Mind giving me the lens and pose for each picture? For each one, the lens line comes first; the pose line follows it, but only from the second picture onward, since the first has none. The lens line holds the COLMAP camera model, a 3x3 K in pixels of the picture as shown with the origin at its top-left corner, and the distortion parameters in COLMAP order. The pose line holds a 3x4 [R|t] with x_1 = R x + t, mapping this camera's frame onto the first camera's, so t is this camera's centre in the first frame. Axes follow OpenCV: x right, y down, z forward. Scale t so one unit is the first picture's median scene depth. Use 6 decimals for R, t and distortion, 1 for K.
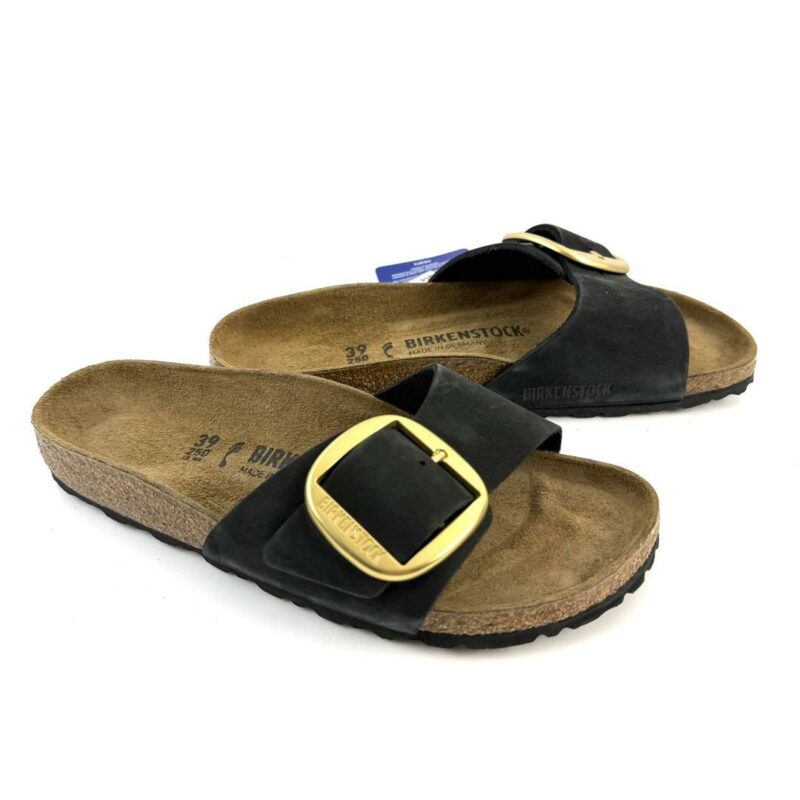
lens RADIAL K [[766.4, 0, 400.6], [0, 766.4, 391.0], [0, 0, 1]] dist [0.200949, -0.544349]
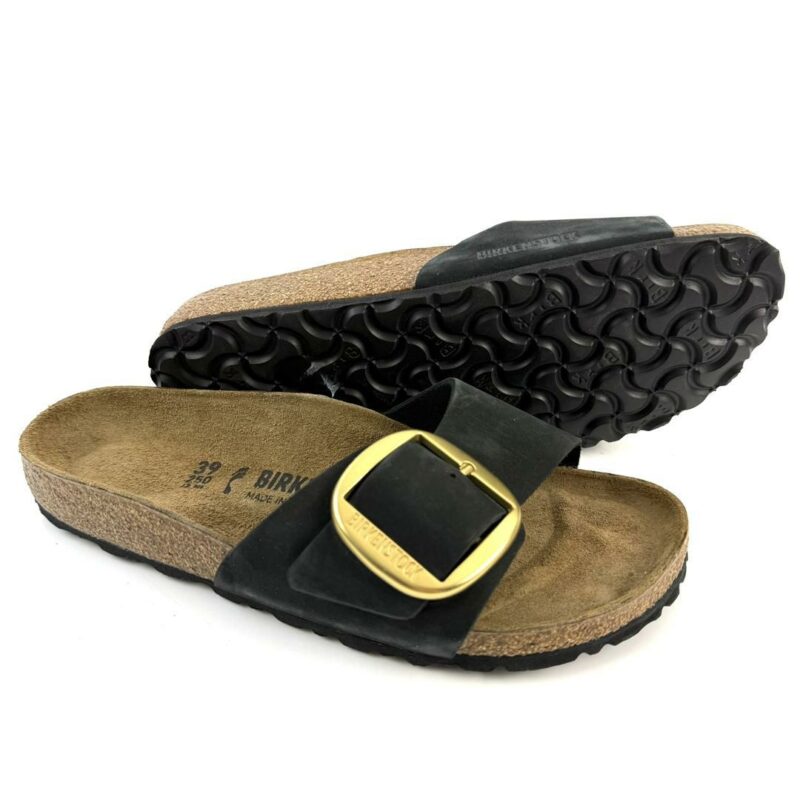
lens RADIAL K [[766.4, 0, 400.6], [0, 766.4, 391.0], [0, 0, 1]] dist [0.200949, -0.544349]
pose [[0.997285, -0.020381, 0.070762, -0.094947], [0.024956, 0.997613, -0.064384, 0.045069], [-0.069281, 0.065975, 0.995413, 0.039602]]
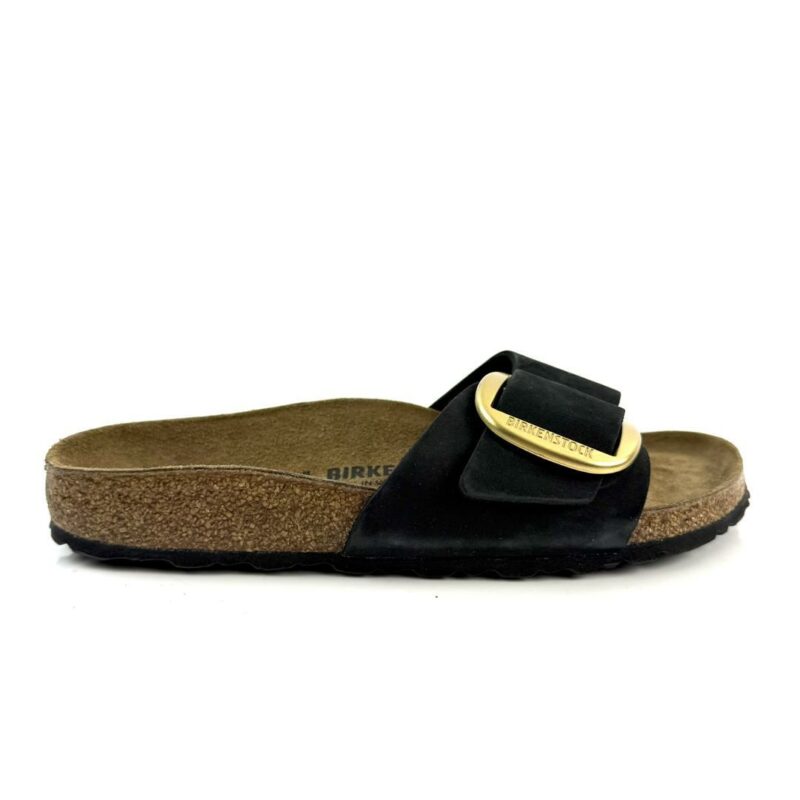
lens RADIAL K [[766.4, 0, 400.6], [0, 766.4, 391.0], [0, 0, 1]] dist [0.200949, -0.544349]
pose [[0.895191, -0.064150, 0.441042, -0.579098], [0.236906, 0.906693, -0.348974, 0.372498], [-0.377503, 0.416883, 0.826861, 0.219427]]
